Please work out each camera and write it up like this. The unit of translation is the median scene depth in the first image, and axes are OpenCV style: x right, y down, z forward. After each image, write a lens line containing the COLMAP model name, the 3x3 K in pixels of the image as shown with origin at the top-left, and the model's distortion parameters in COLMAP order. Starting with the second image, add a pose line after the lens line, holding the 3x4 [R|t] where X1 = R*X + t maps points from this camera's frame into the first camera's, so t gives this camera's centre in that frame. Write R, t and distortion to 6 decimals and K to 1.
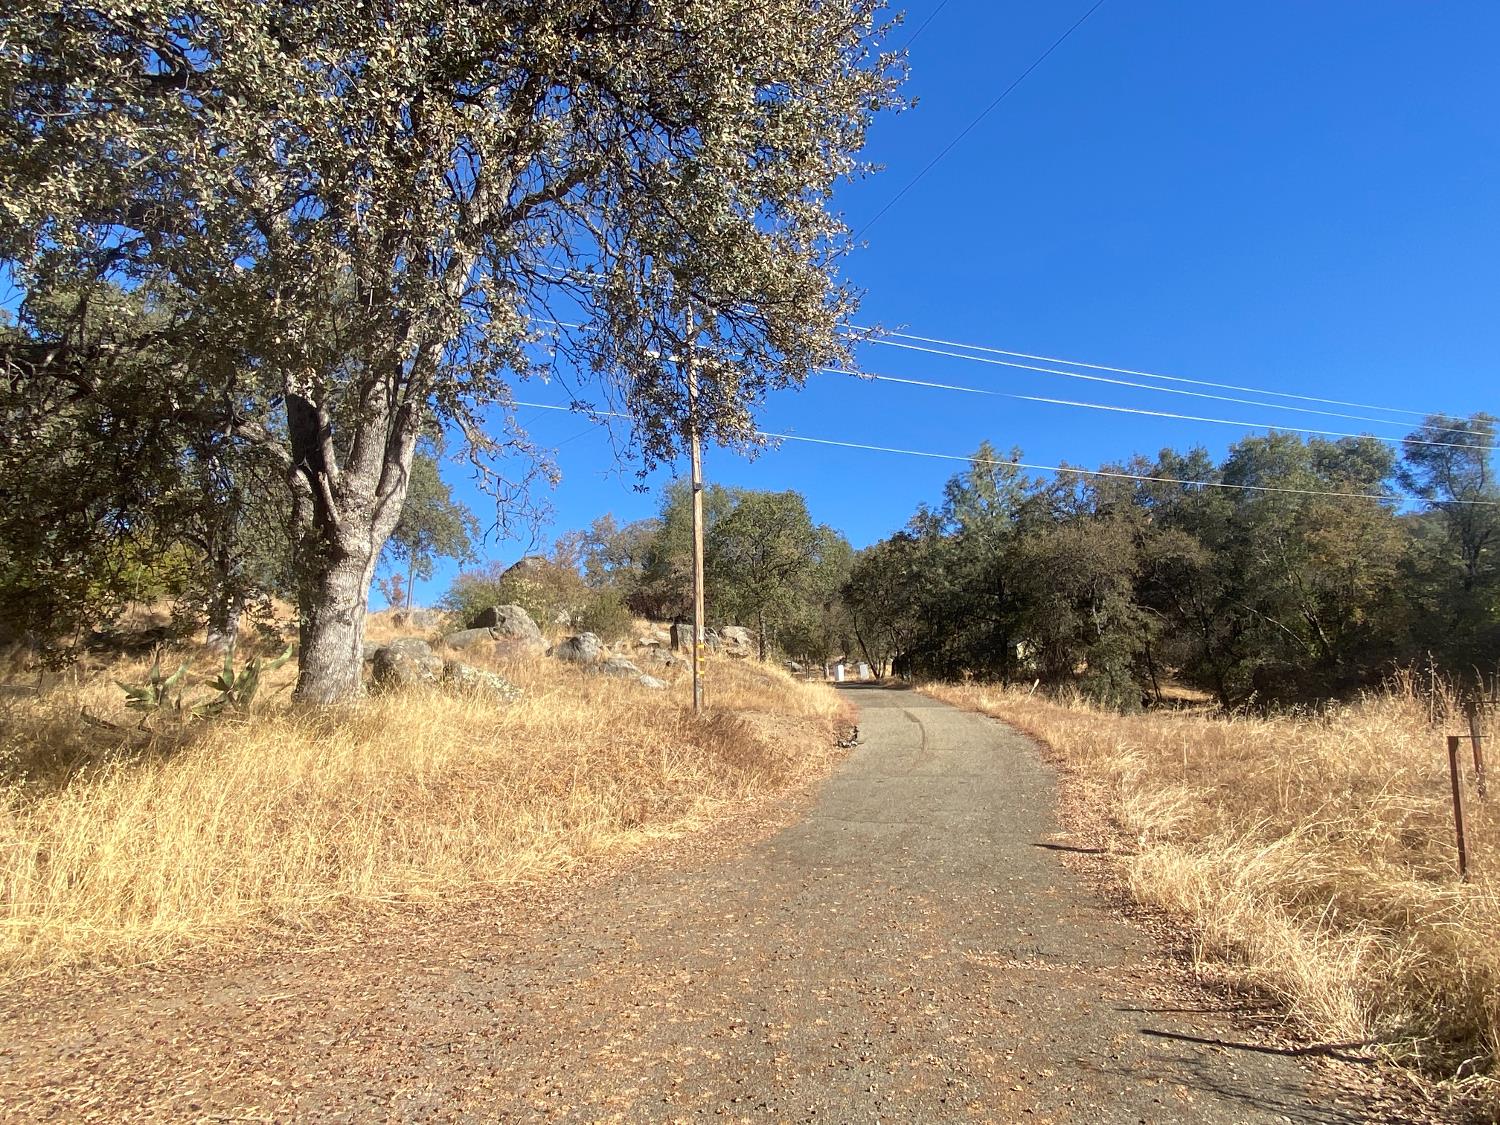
lens RADIAL K [[913.3, 0, 751.0], [0, 913.3, 558.9], [0, 0, 1]] dist [0.094696, -0.117494]
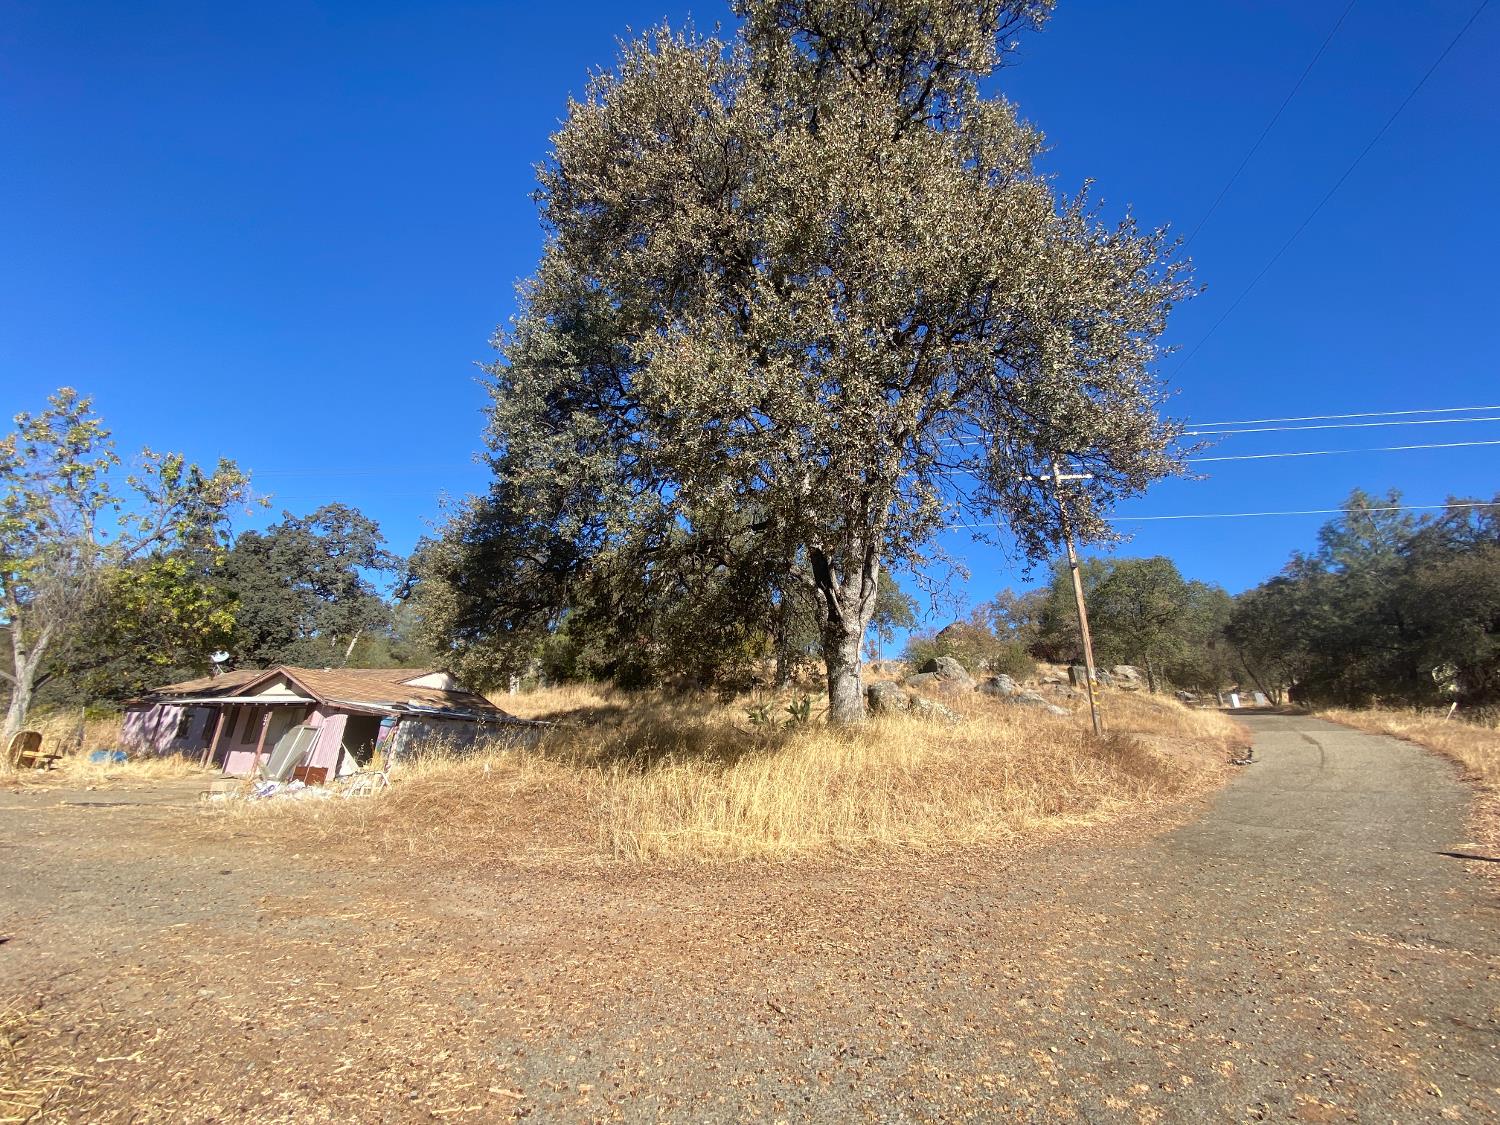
lens RADIAL K [[607.4, 0, 743.3], [0, 607.4, 558.9], [0, 0, 1]] dist [0.011367, -0.017110]
pose [[0.839281, -0.131986, -0.527434, 0.014897], [0.074368, 0.988838, -0.129111, -0.013340], [0.538587, 0.069136, 0.839728, -0.067985]]
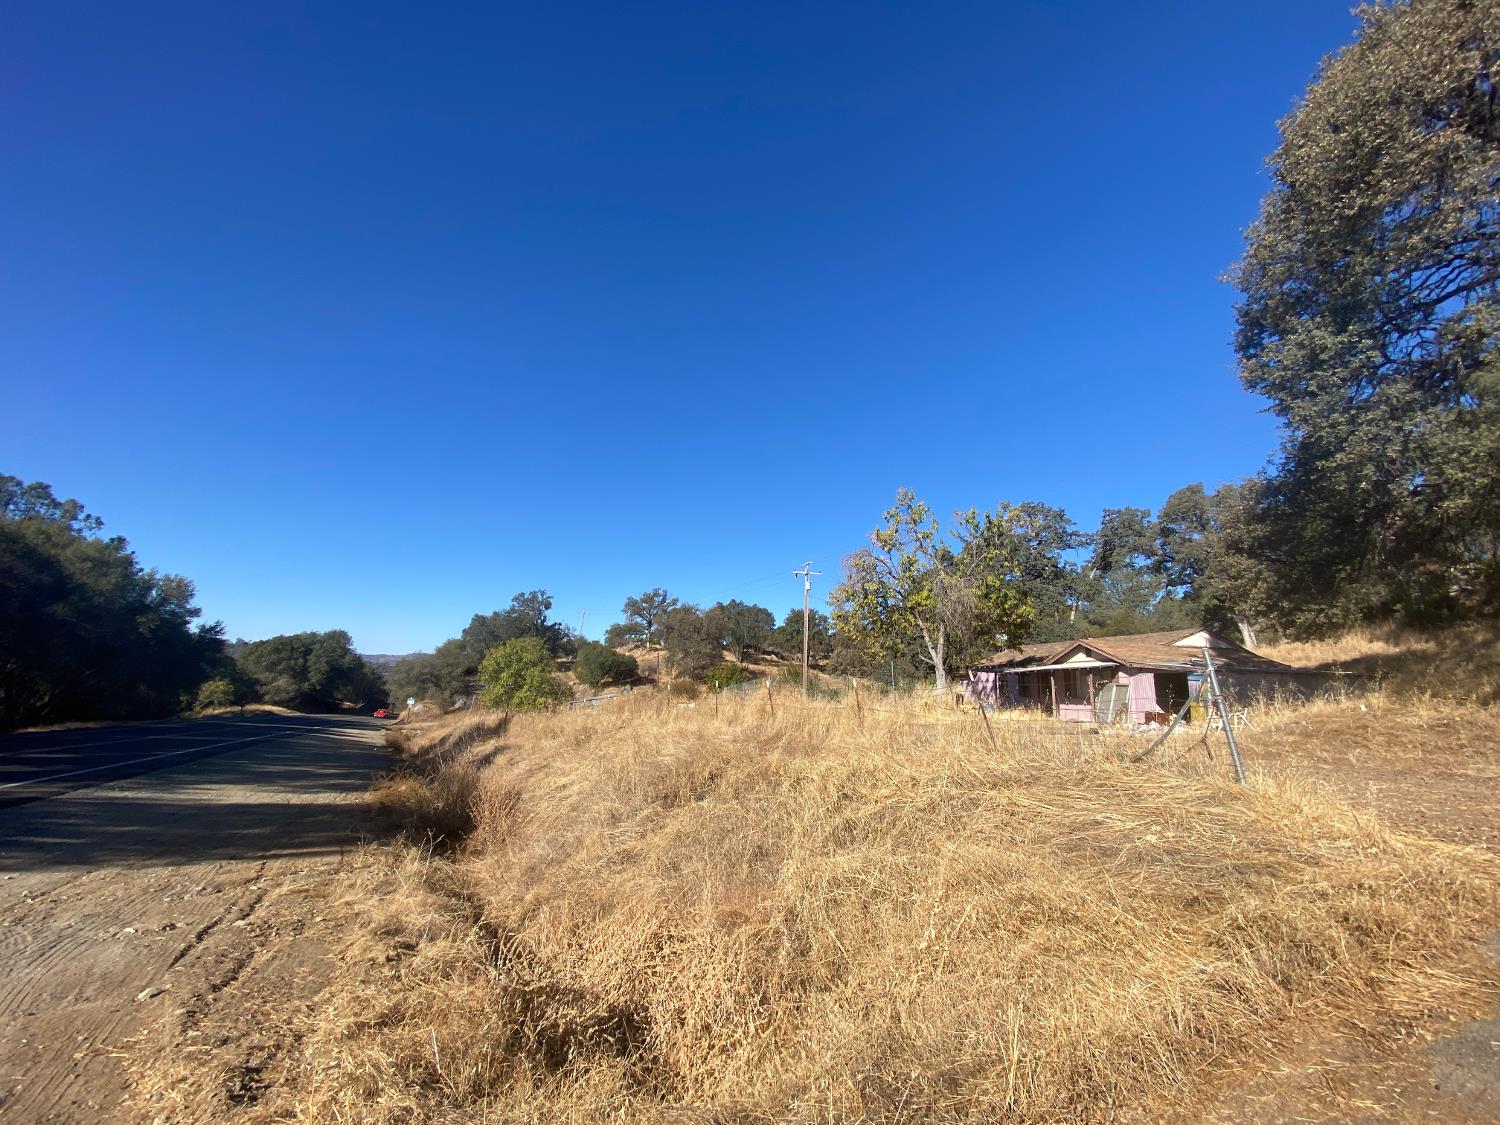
lens RADIAL K [[607.4, 0, 743.3], [0, 607.4, 558.9], [0, 0, 1]] dist [0.011367, -0.017110]
pose [[-0.002164, -0.209669, -0.977770, 0.056145], [0.179946, 0.961730, -0.206628, -0.024641], [0.983674, -0.176393, 0.035648, -0.152945]]
